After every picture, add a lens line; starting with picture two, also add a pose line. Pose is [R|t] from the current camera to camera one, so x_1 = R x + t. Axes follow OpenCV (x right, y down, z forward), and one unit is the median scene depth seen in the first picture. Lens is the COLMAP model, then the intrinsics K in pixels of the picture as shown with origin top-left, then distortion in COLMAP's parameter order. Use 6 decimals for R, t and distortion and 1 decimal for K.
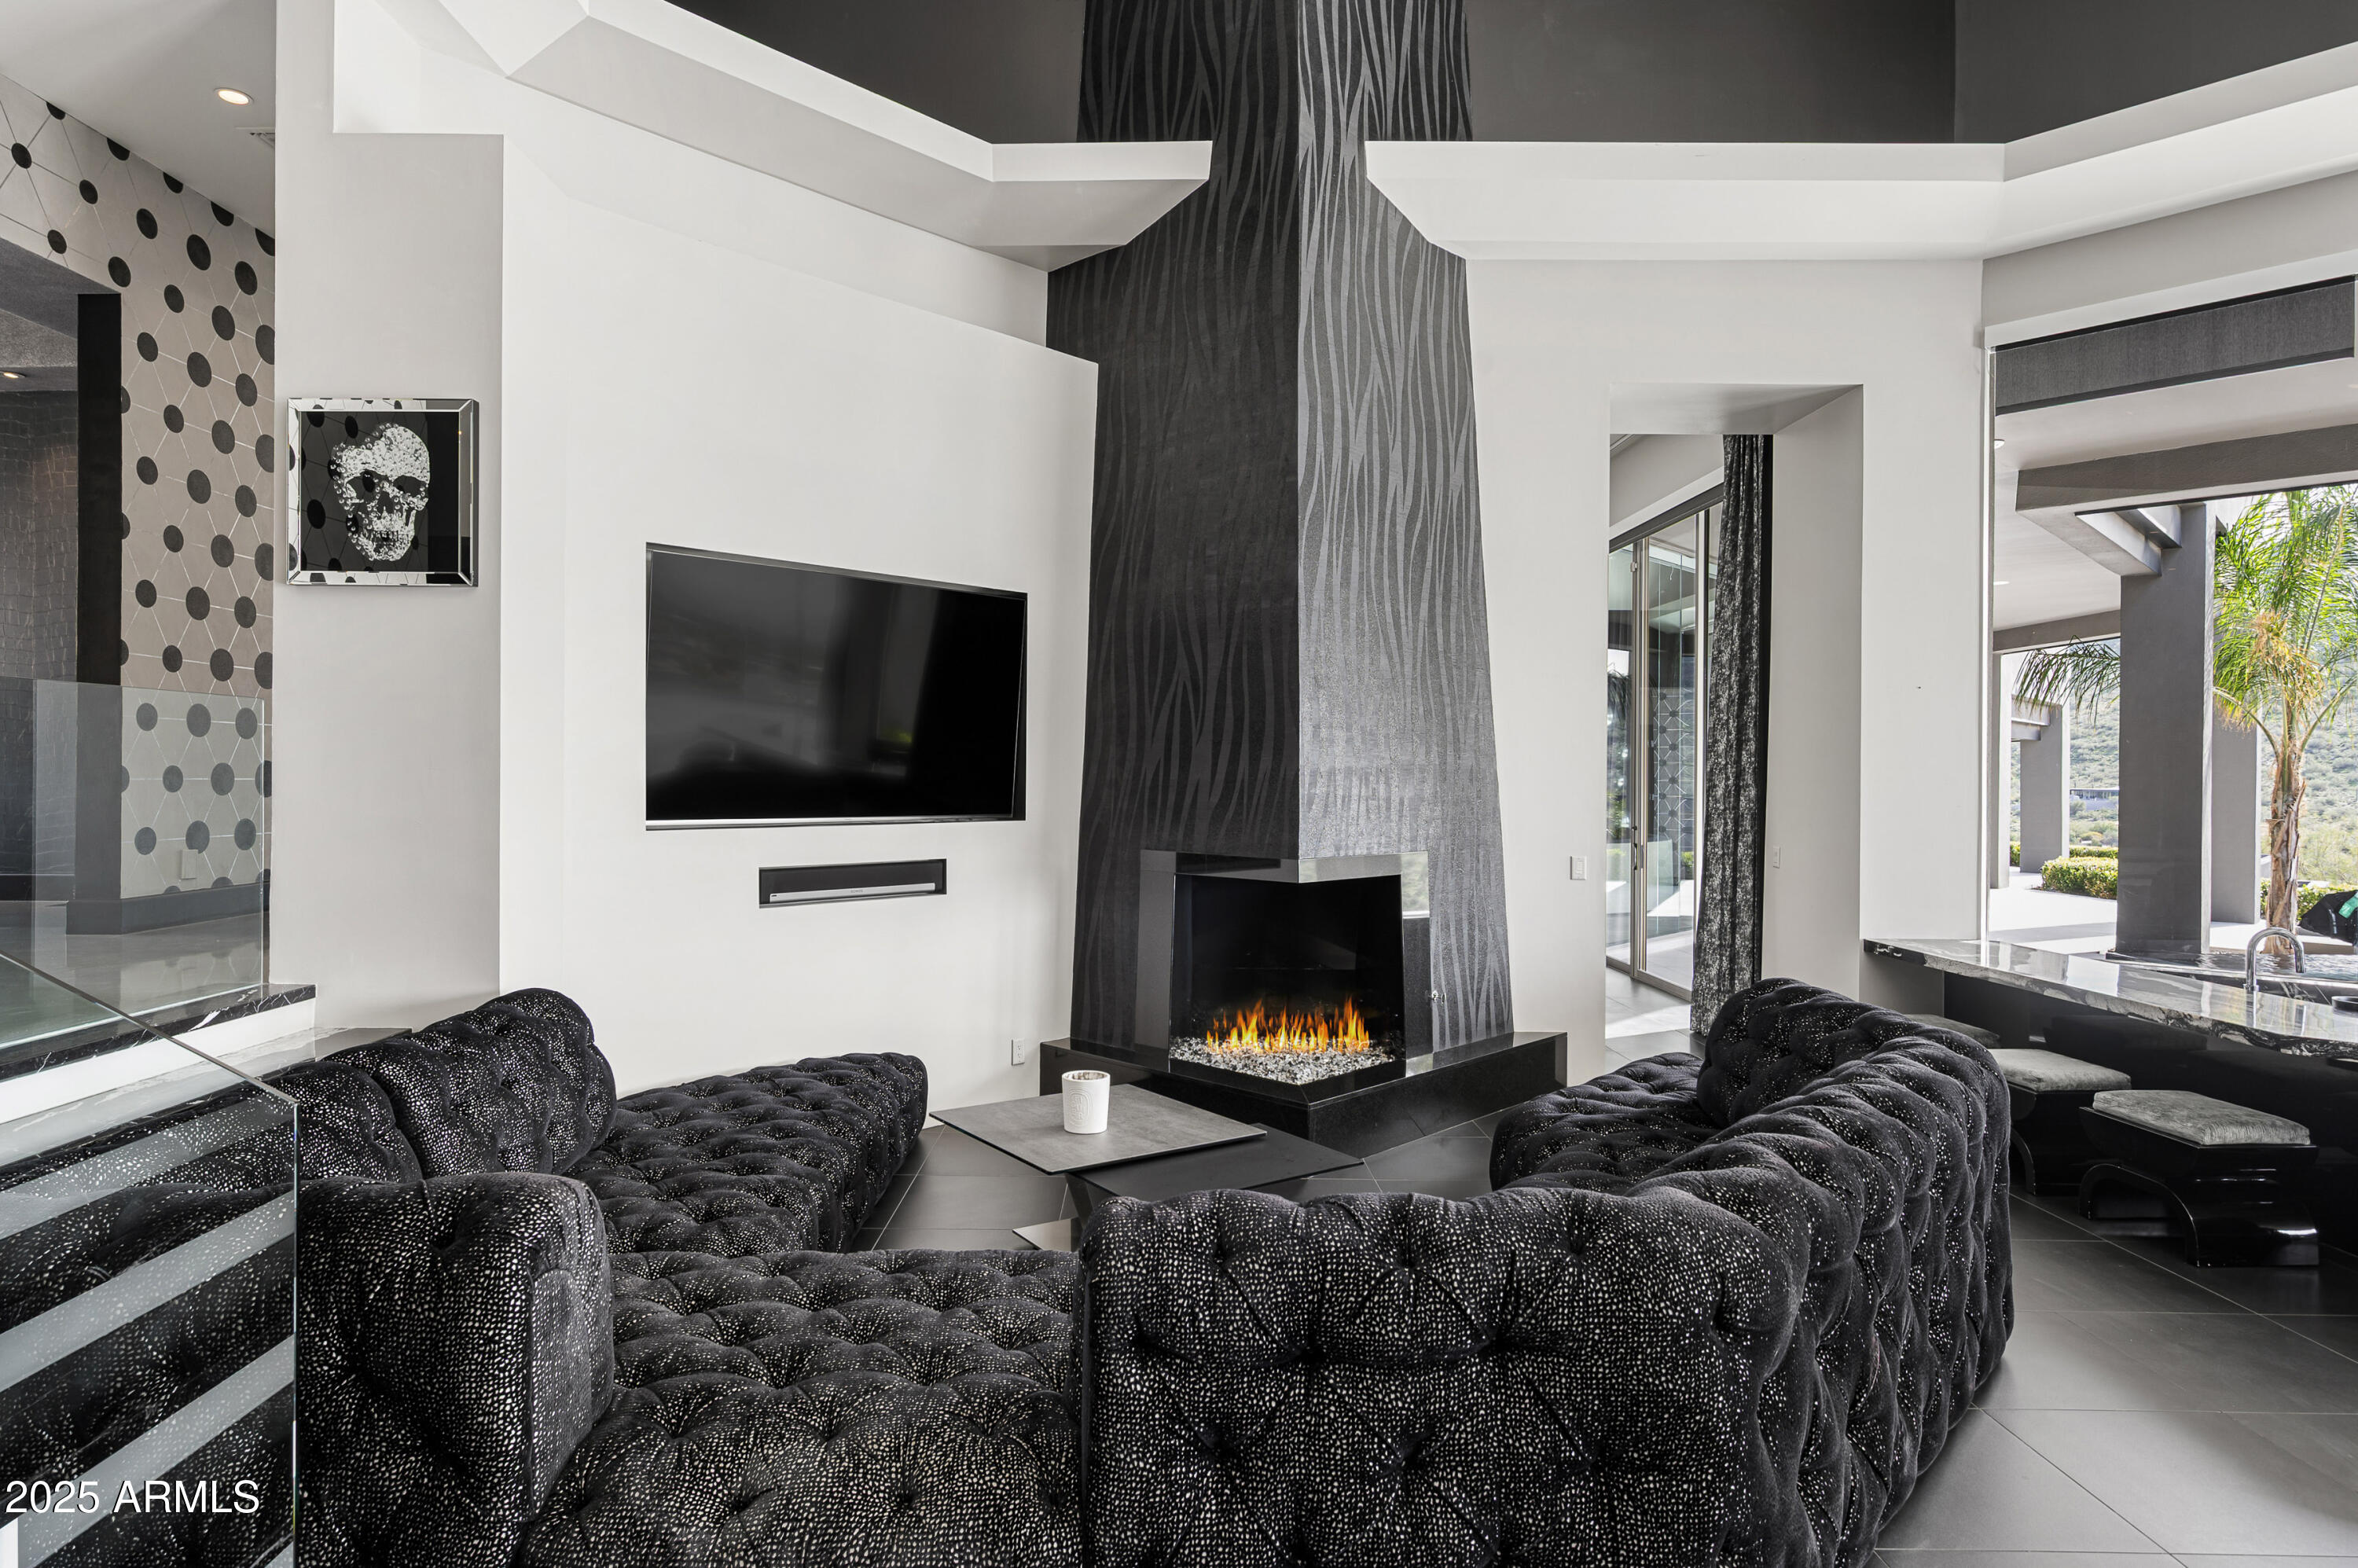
lens RADIAL K [[1280.7, 0, 1135.9], [0, 1280.7, 774.7], [0, 0, 1]] dist [-0.001051, -0.000489]
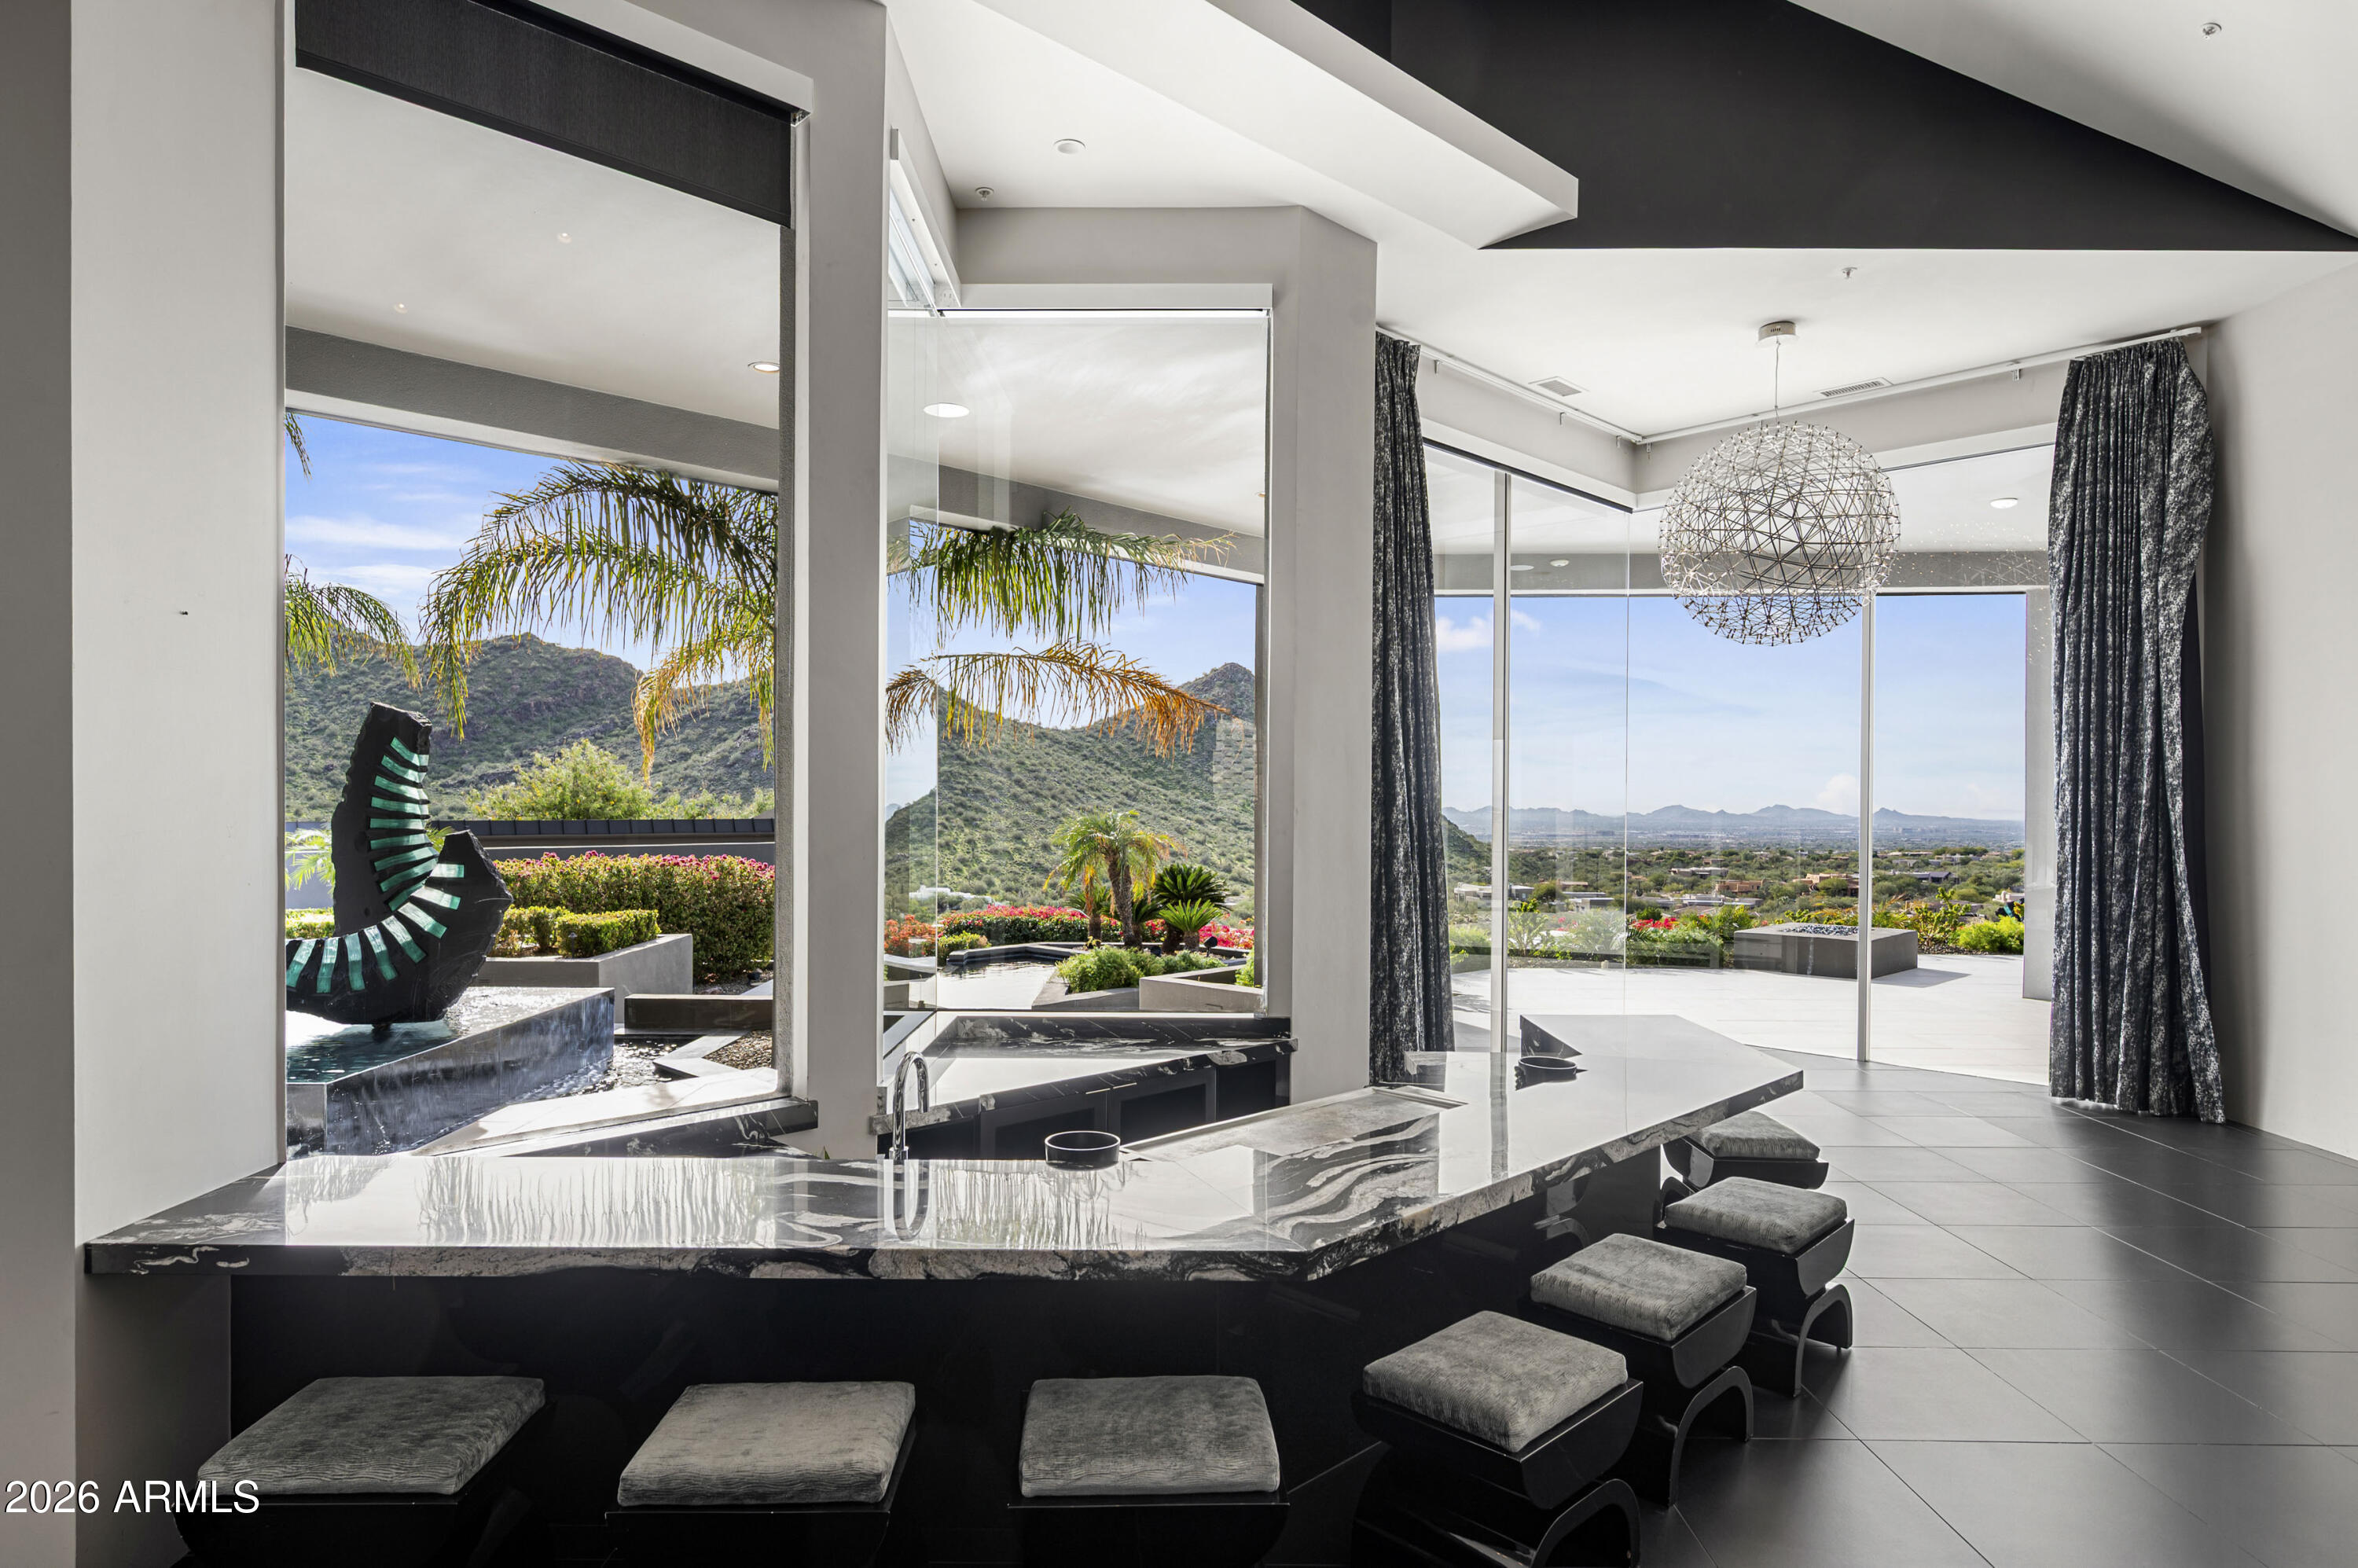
lens RADIAL K [[1346.3, 0, 1163.1], [0, 1346.3, 795.1], [0, 0, 1]] dist [0.005588, -0.000577]
pose [[0.000471, -0.005890, 0.999983, 0.176481], [-0.003997, 0.999975, 0.005892, -0.012769], [-0.999992, -0.003999, 0.000448, 0.745501]]
